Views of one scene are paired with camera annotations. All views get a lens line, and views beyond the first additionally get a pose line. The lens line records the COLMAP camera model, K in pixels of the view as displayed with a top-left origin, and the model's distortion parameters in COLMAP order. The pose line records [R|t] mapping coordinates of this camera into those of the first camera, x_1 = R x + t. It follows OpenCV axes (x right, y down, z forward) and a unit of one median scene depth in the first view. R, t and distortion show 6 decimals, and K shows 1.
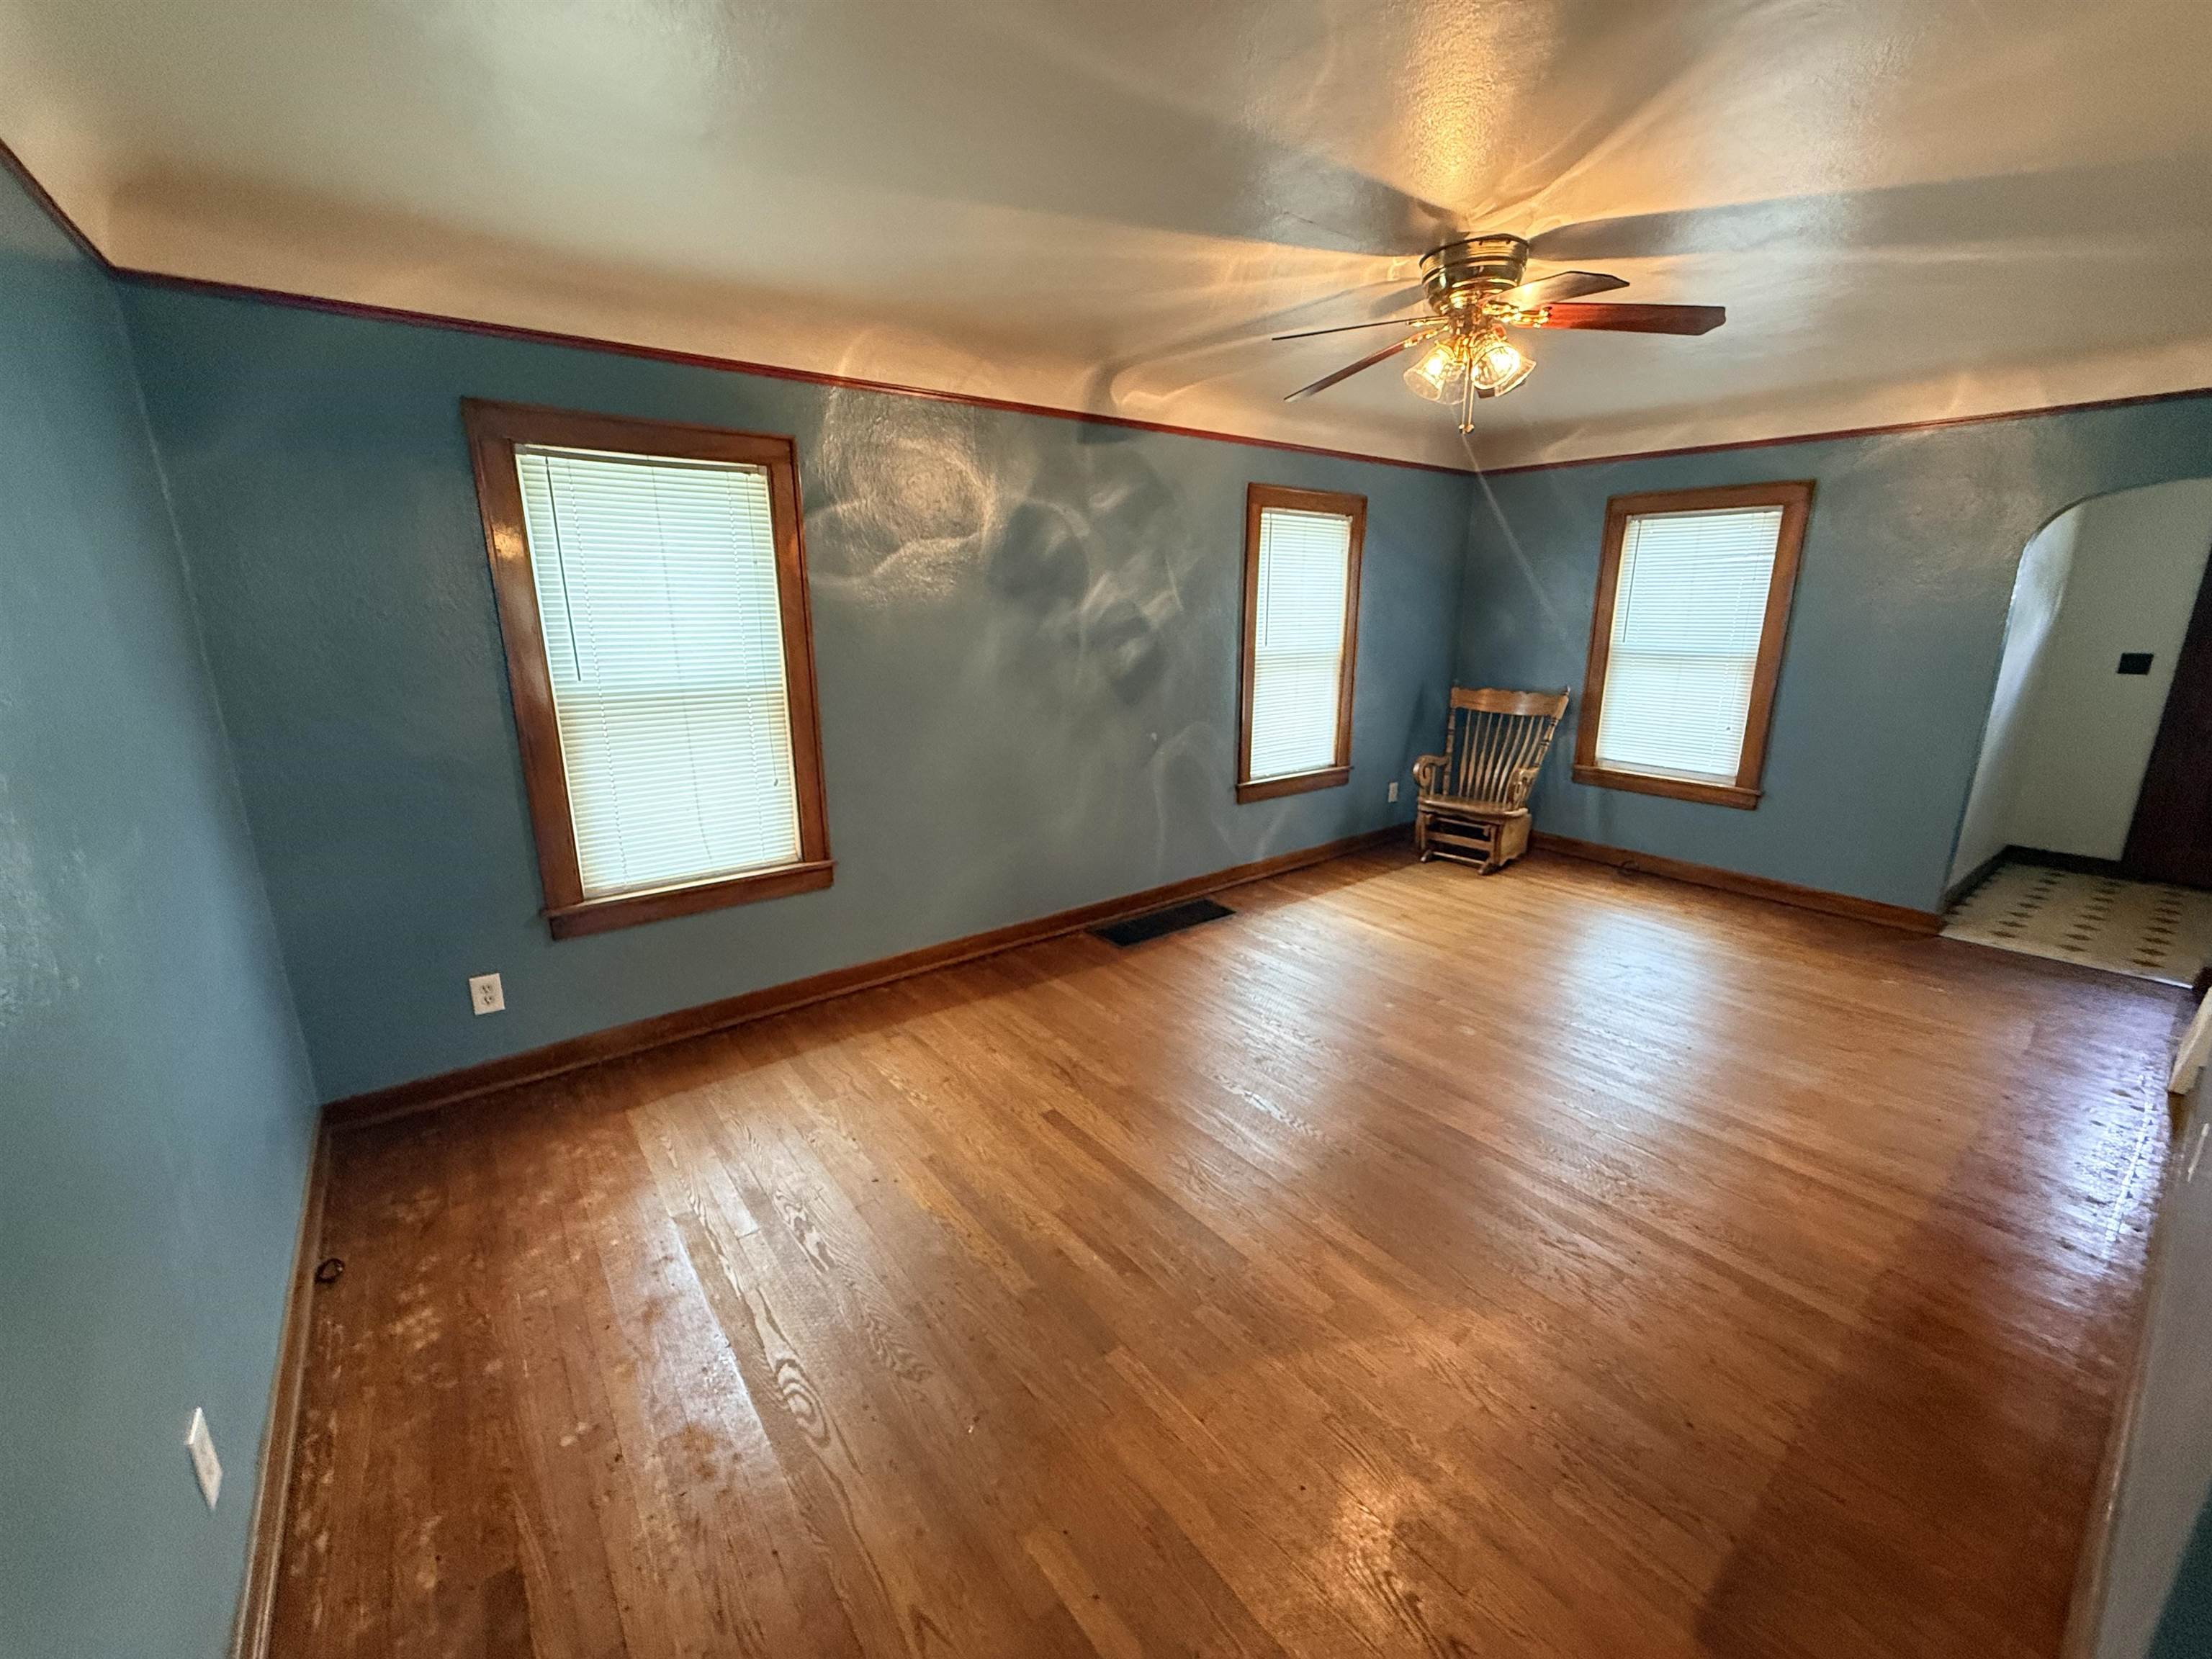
lens RADIAL K [[886.8, 0, 1105.3], [0, 886.8, 832.0], [0, 0, 1]] dist [0.001784, 0.000094]
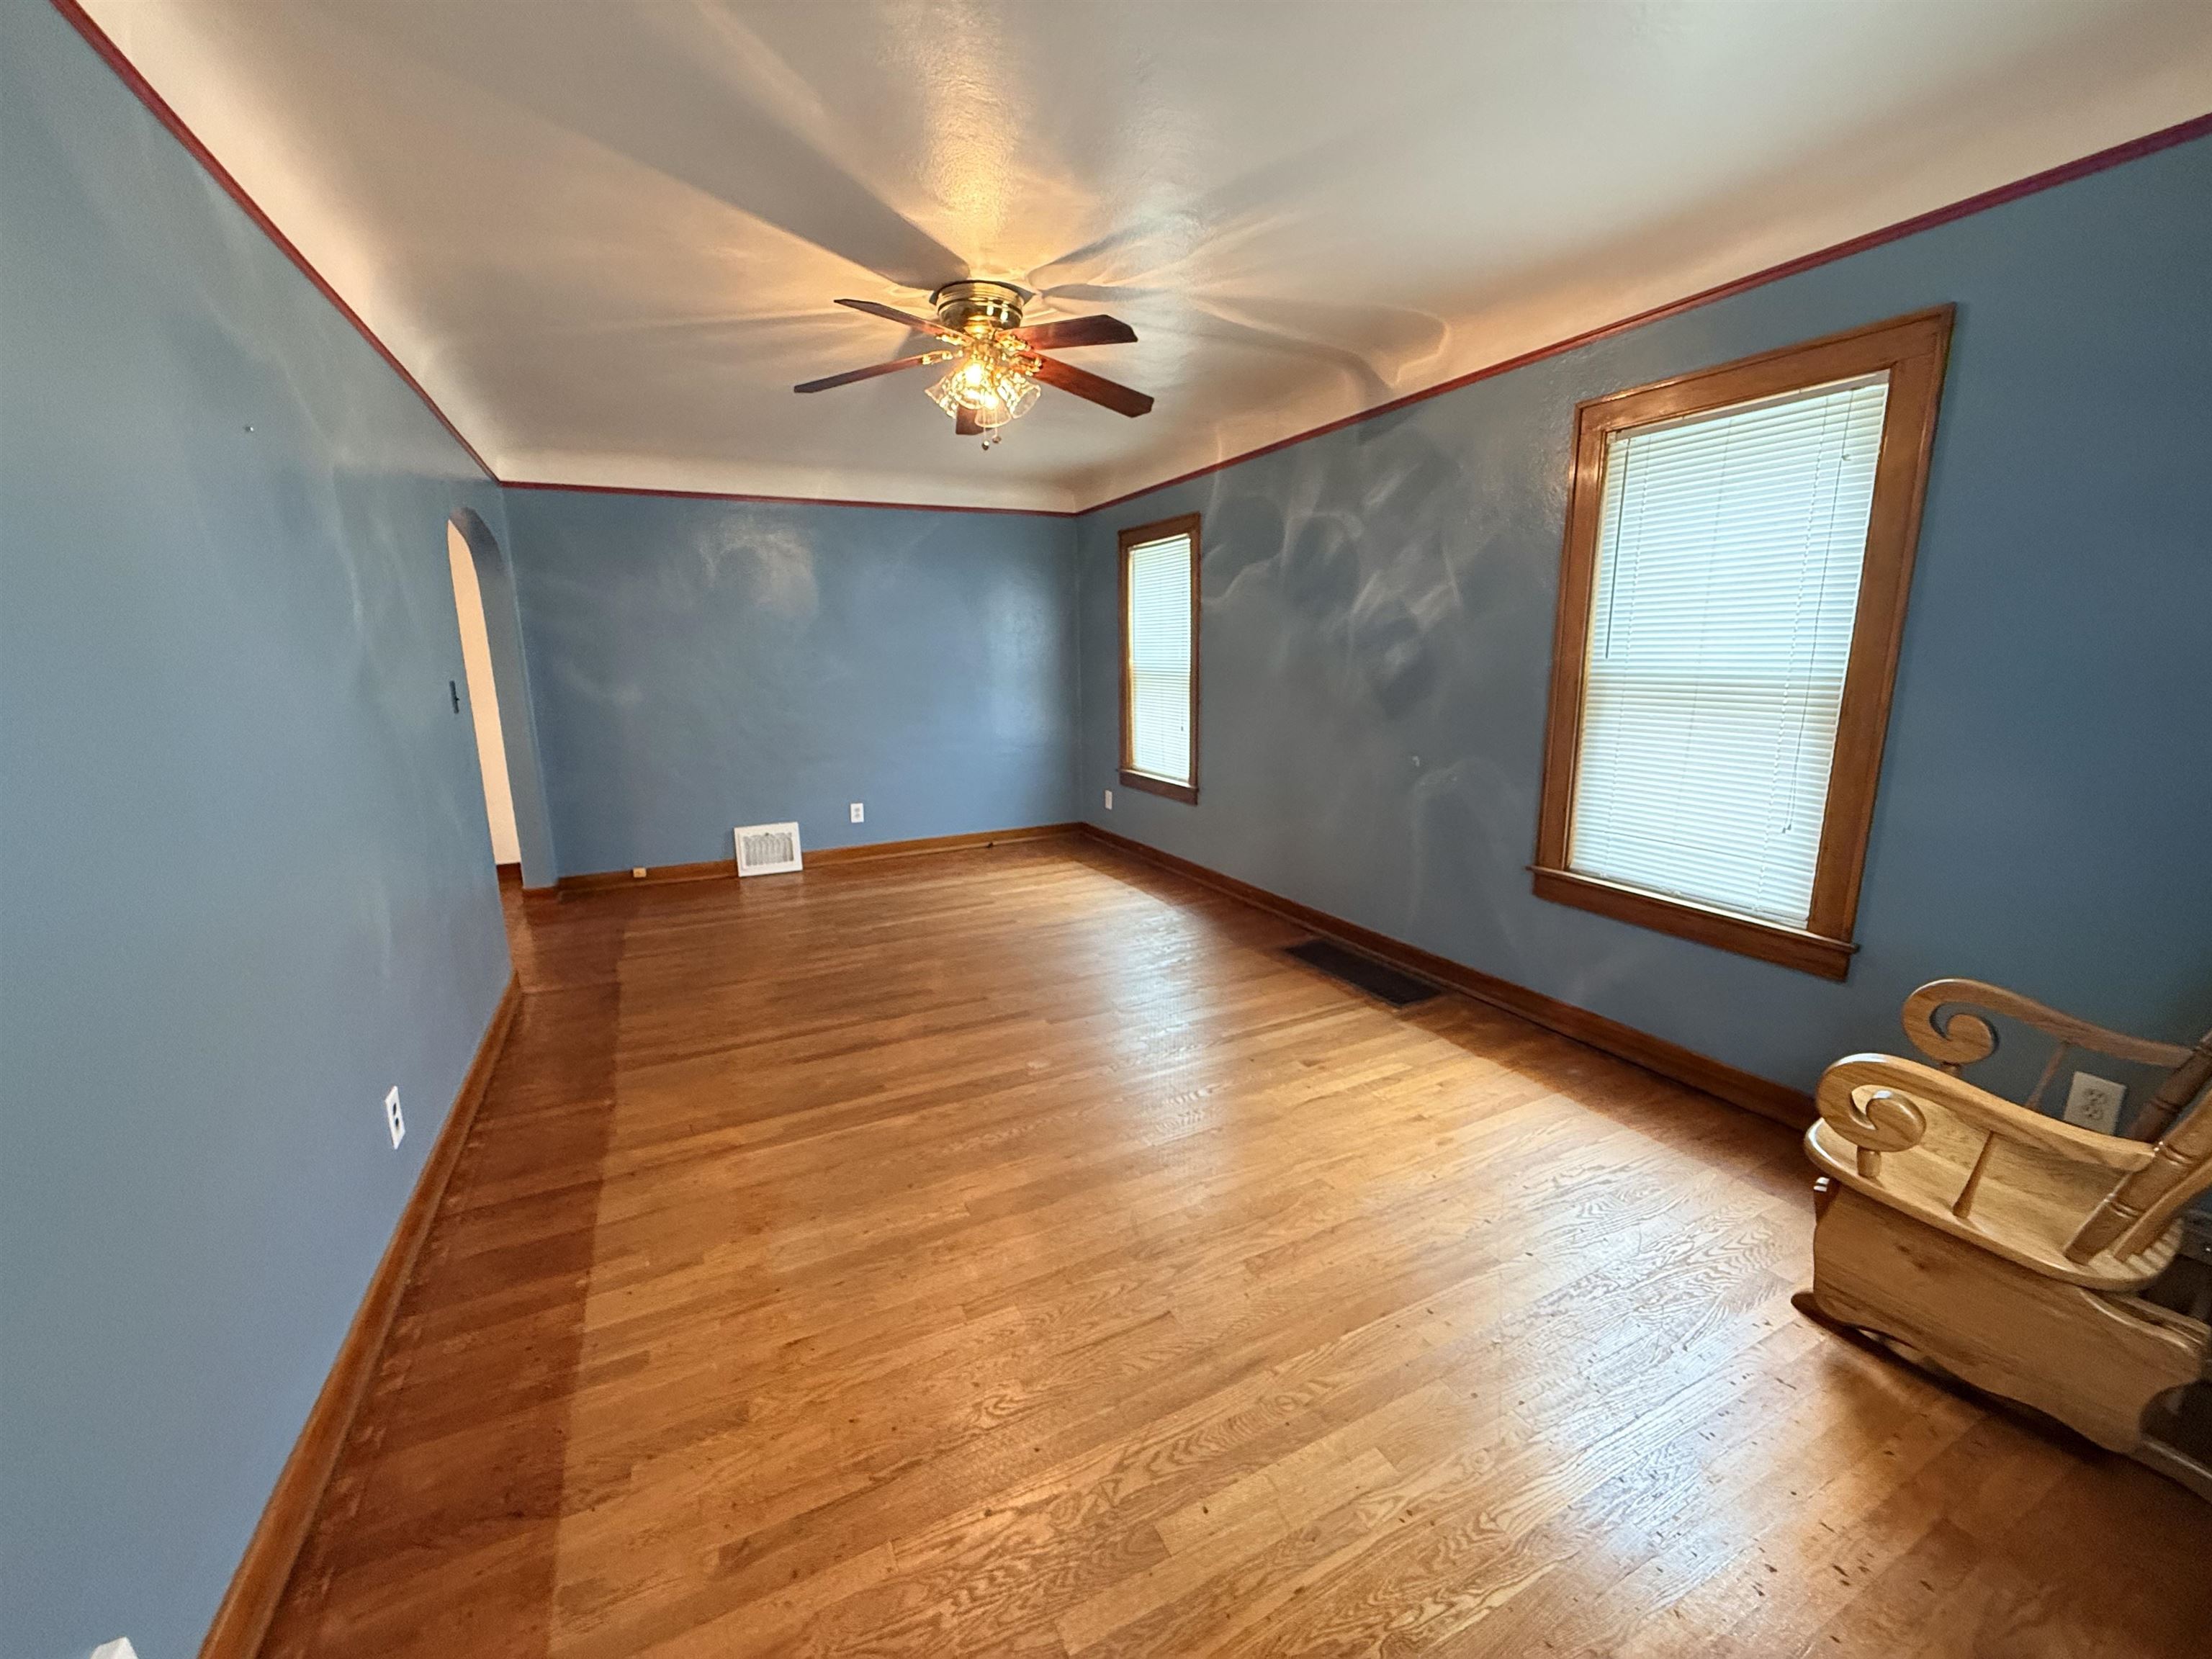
lens RADIAL K [[886.8, 0, 1105.3], [0, 886.8, 832.0], [0, 0, 1]] dist [0.001784, 0.000094]
pose [[-0.196695, 0.202171, -0.959394, 0.989969], [-0.230511, 0.941547, 0.245670, -0.194174], [0.952982, 0.269473, -0.138595, 0.914445]]
